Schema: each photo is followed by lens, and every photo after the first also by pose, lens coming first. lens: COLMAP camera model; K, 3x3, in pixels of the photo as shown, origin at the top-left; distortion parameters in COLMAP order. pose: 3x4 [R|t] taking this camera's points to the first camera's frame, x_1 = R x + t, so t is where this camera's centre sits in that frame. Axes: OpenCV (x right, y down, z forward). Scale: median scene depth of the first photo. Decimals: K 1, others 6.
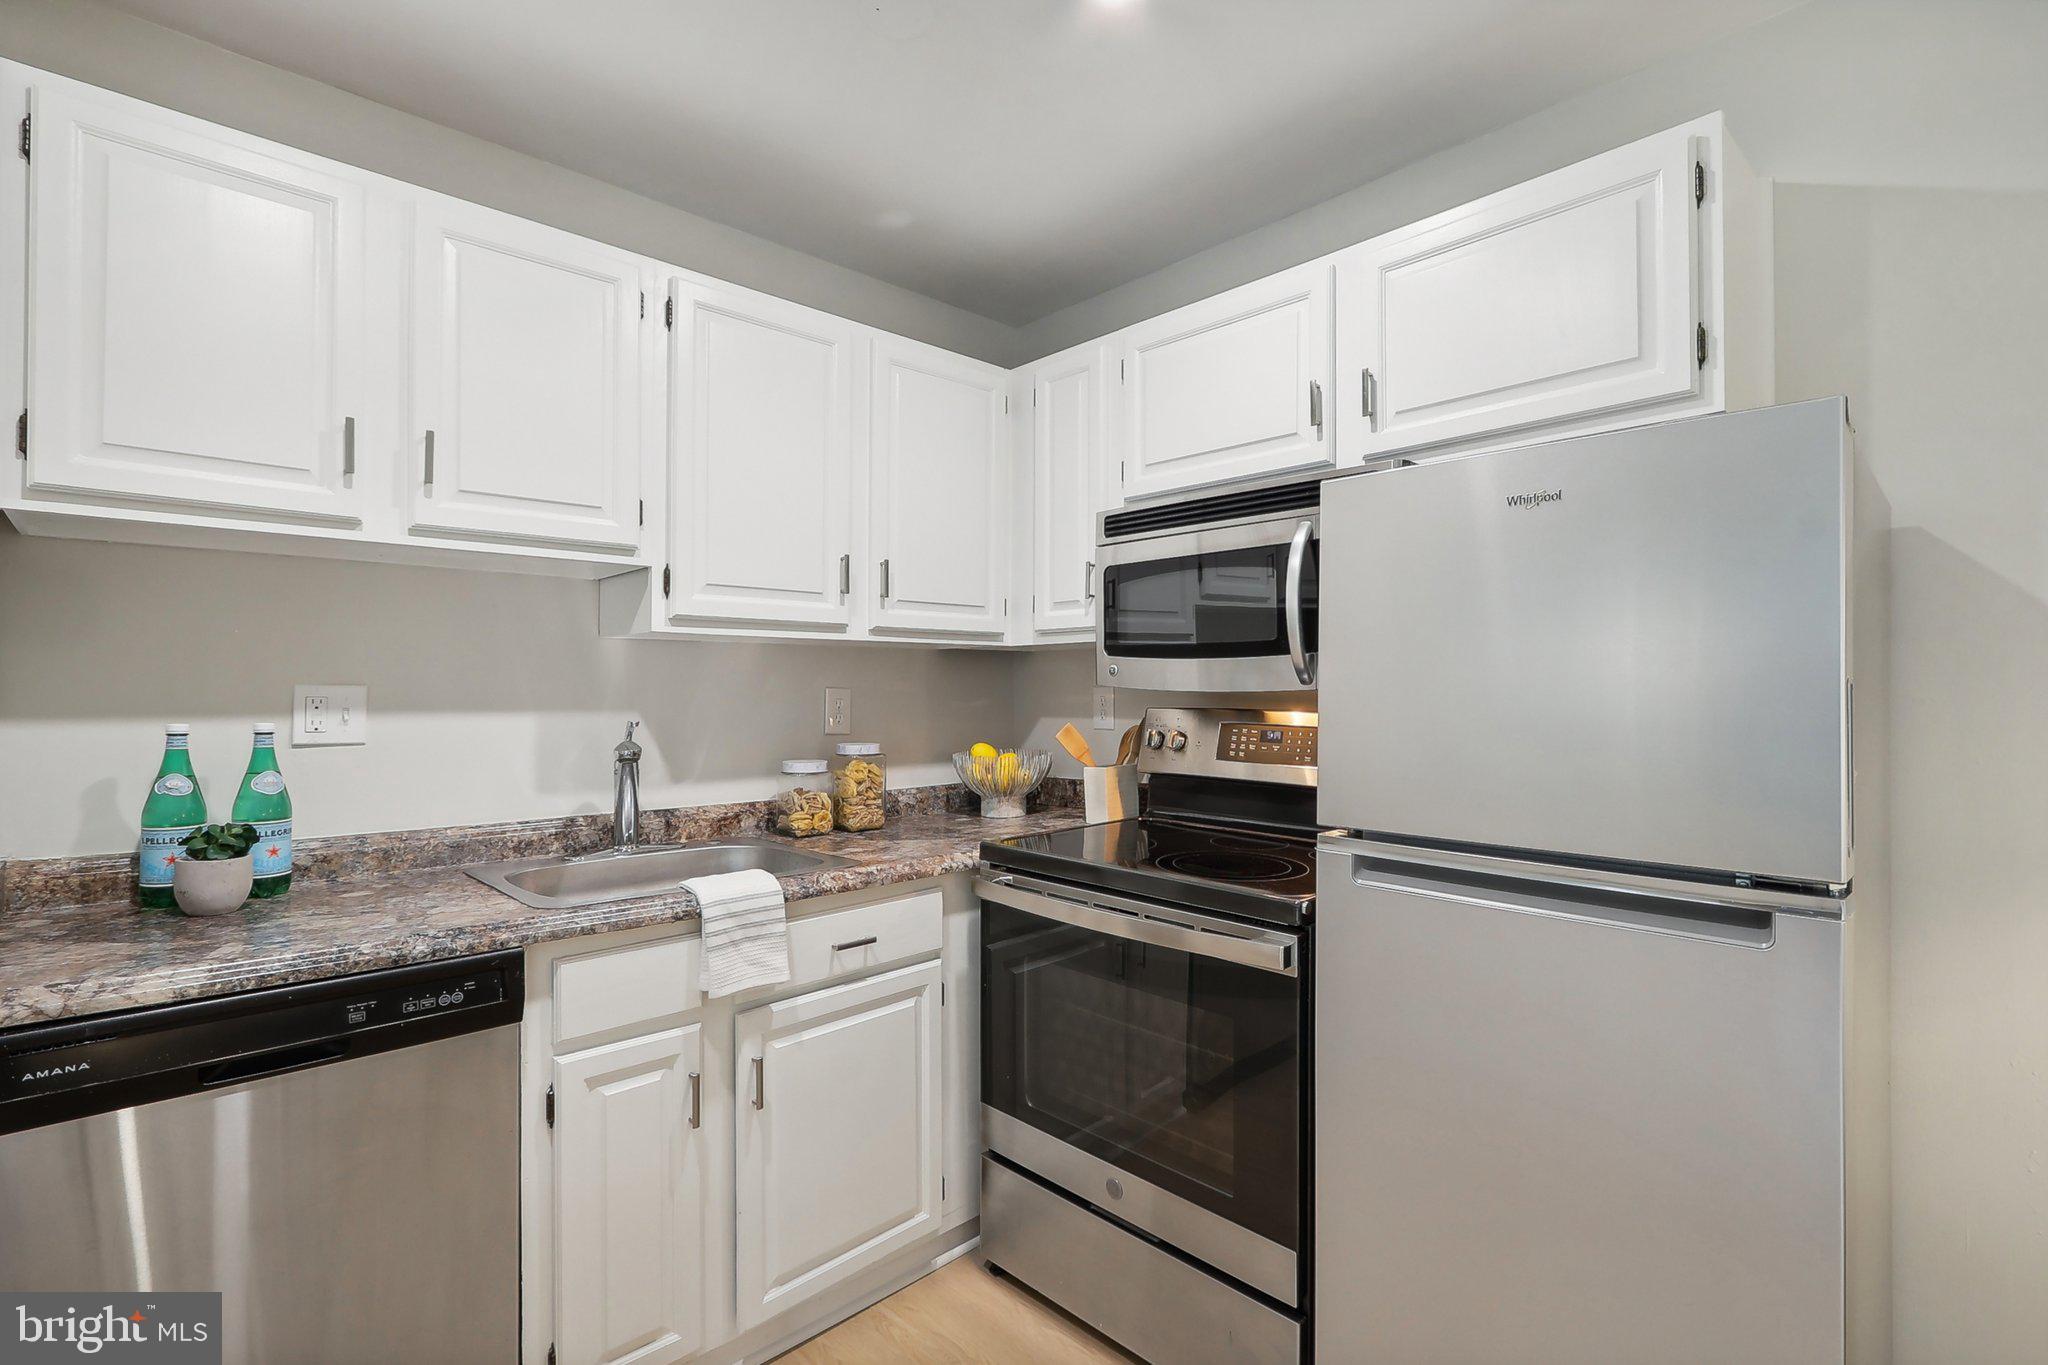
lens RADIAL K [[958.0, 0, 1021.5], [0, 958.0, 679.9], [0, 0, 1]] dist [0.002382, -0.000098]
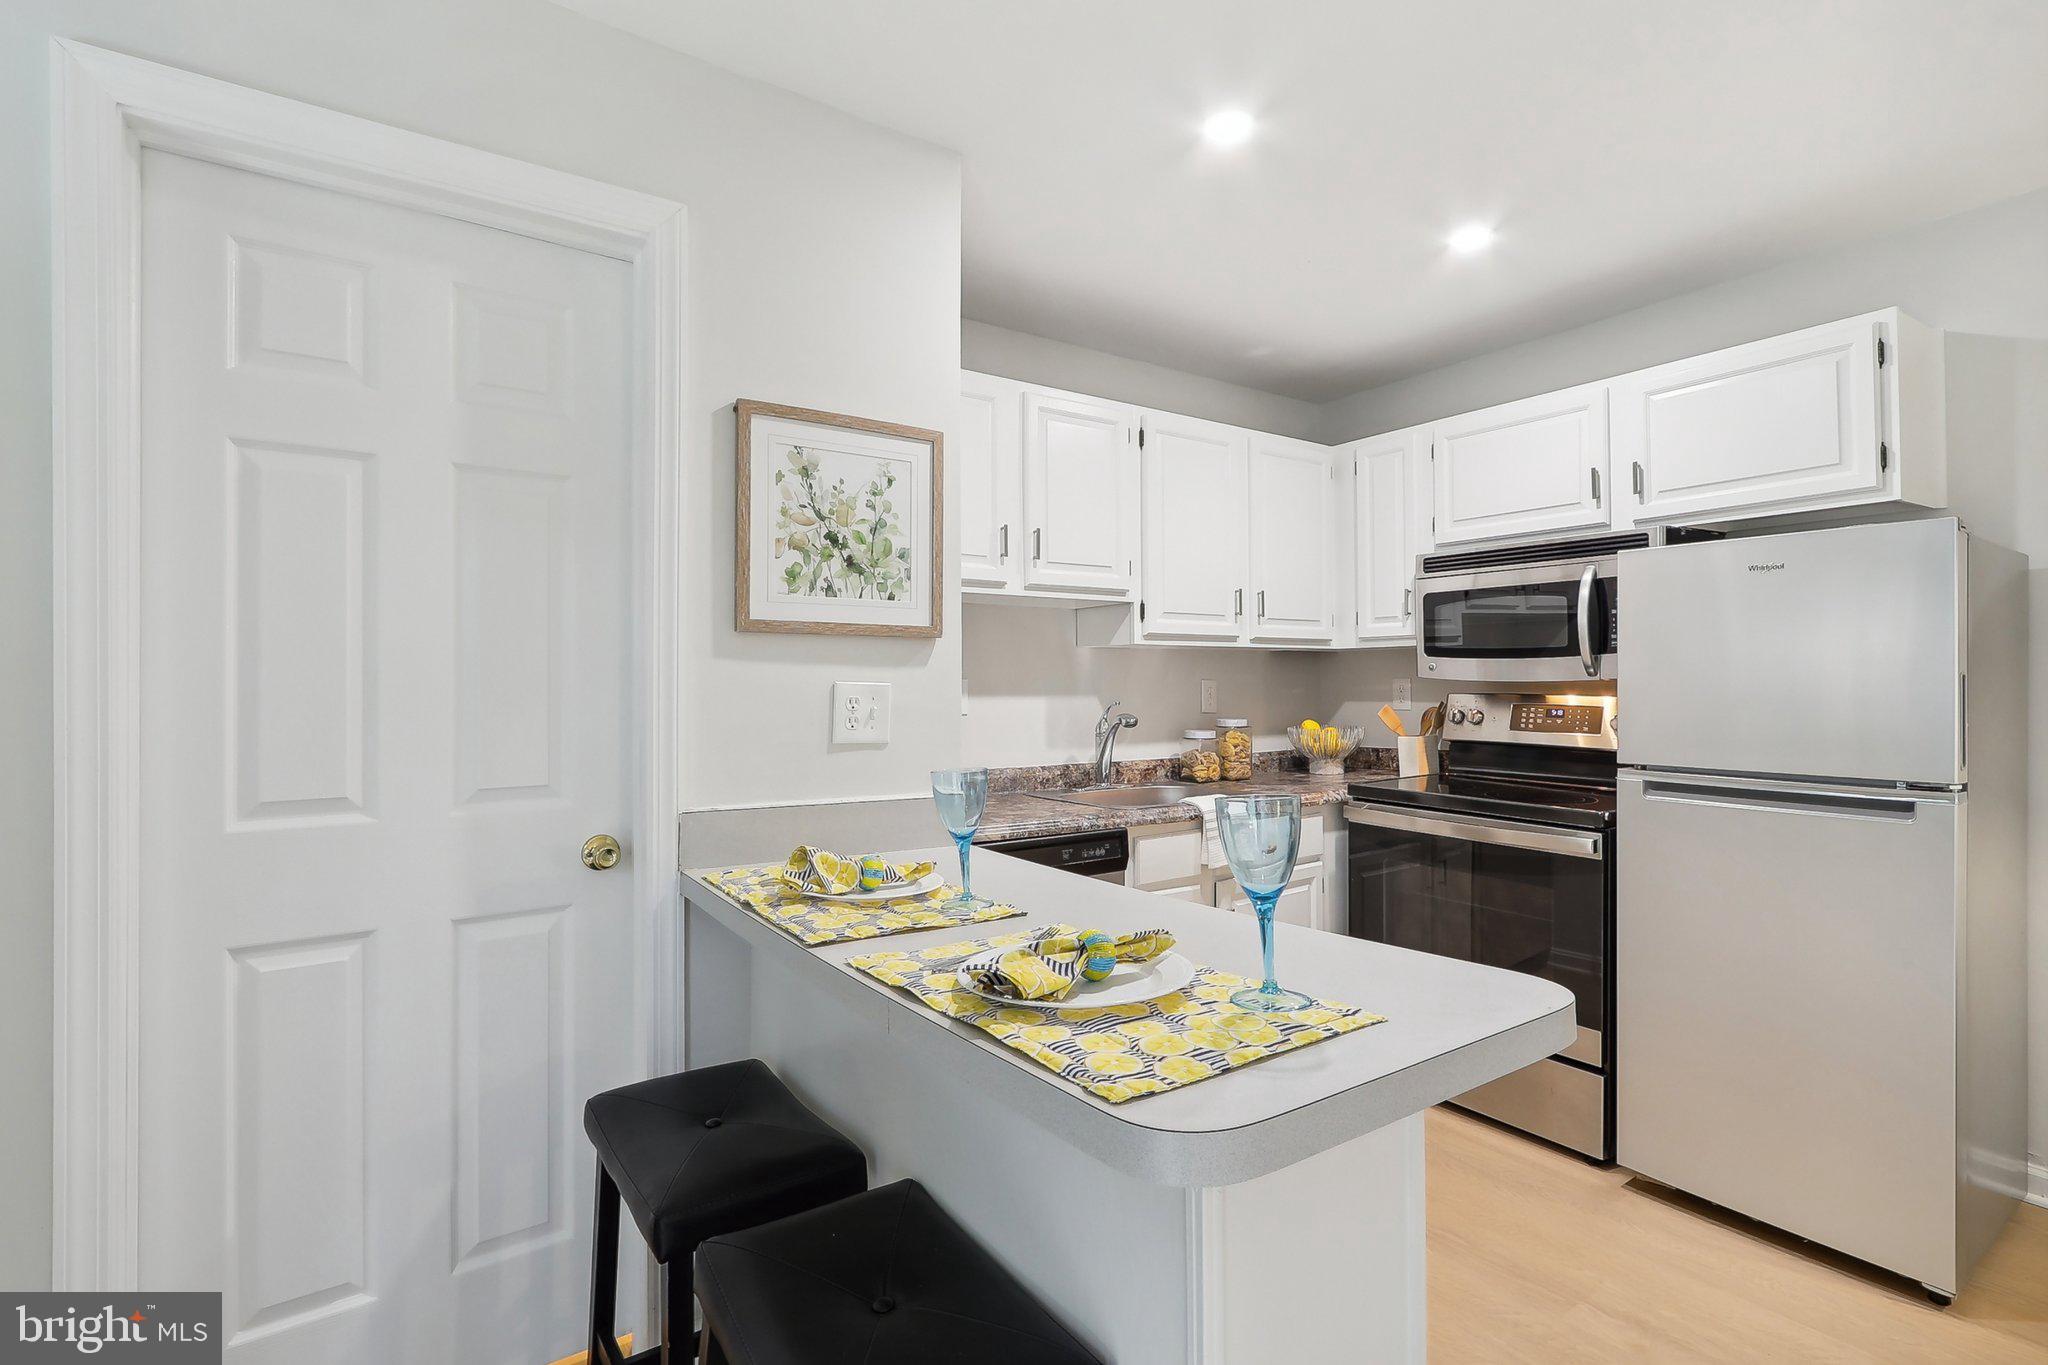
lens RADIAL K [[956.1, 0, 1014.9], [0, 956.1, 671.2], [0, 0, 1]] dist [-0.002546, -0.000936]
pose [[0.986684, -0.005063, -0.162569, -0.322212], [0.004852, 0.999987, -0.001692, -0.004419], [0.162576, 0.000881, 0.986696, -0.562671]]
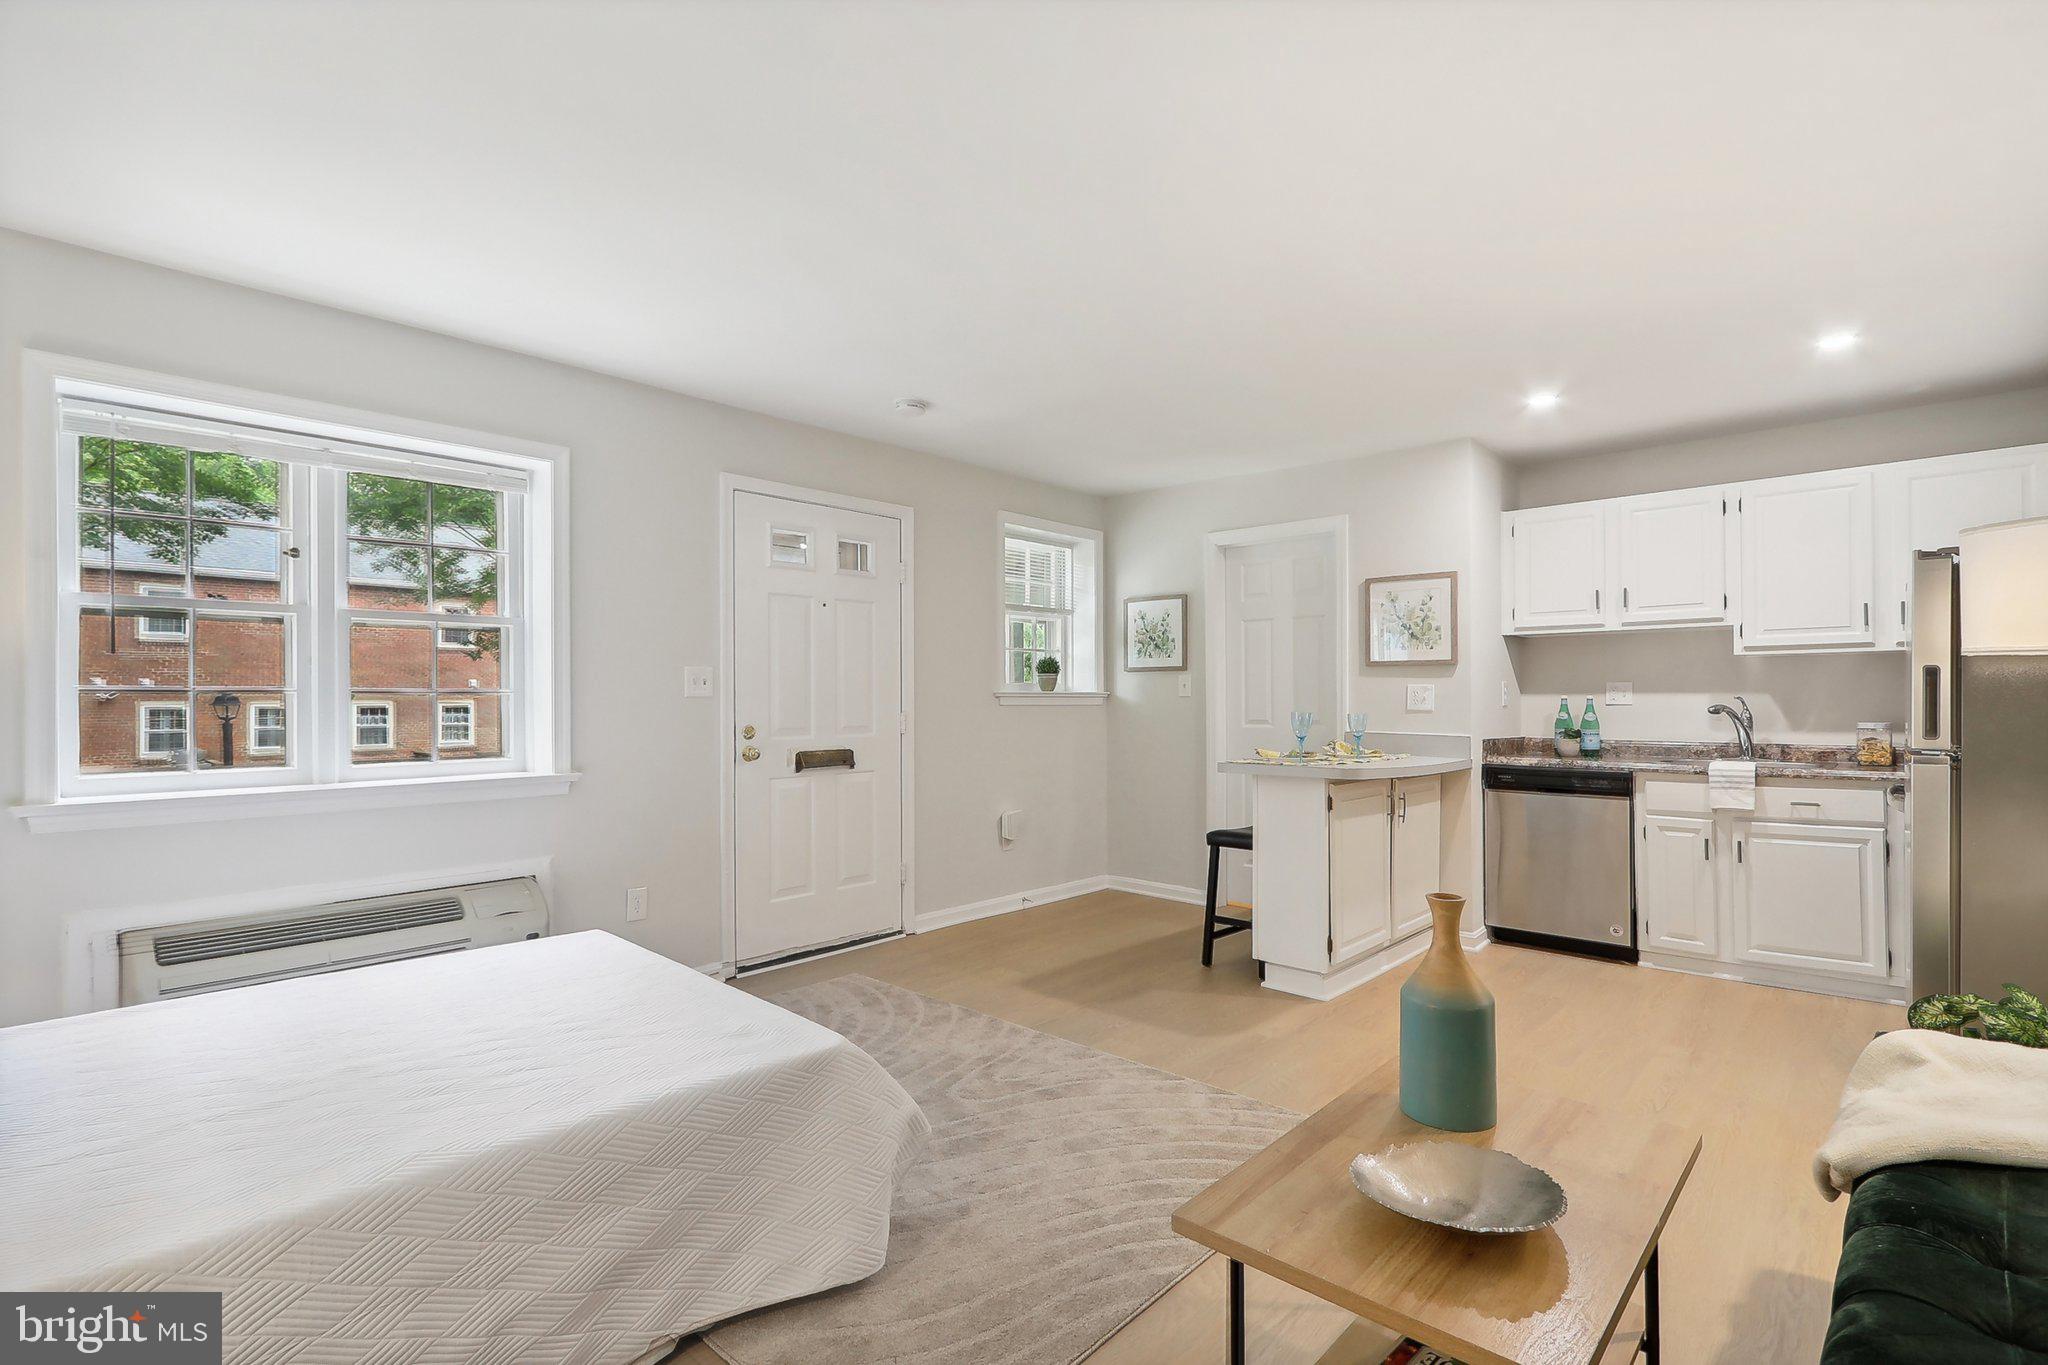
lens RADIAL K [[958.0, 0, 1021.5], [0, 958.0, 679.9], [0, 0, 1]] dist [0.002382, -0.000098]
pose [[0.071990, -0.021688, -0.997170, 1.651049], [0.013951, 0.999688, -0.020736, 0.028330], [0.997308, -0.012419, 0.072270, -0.761468]]
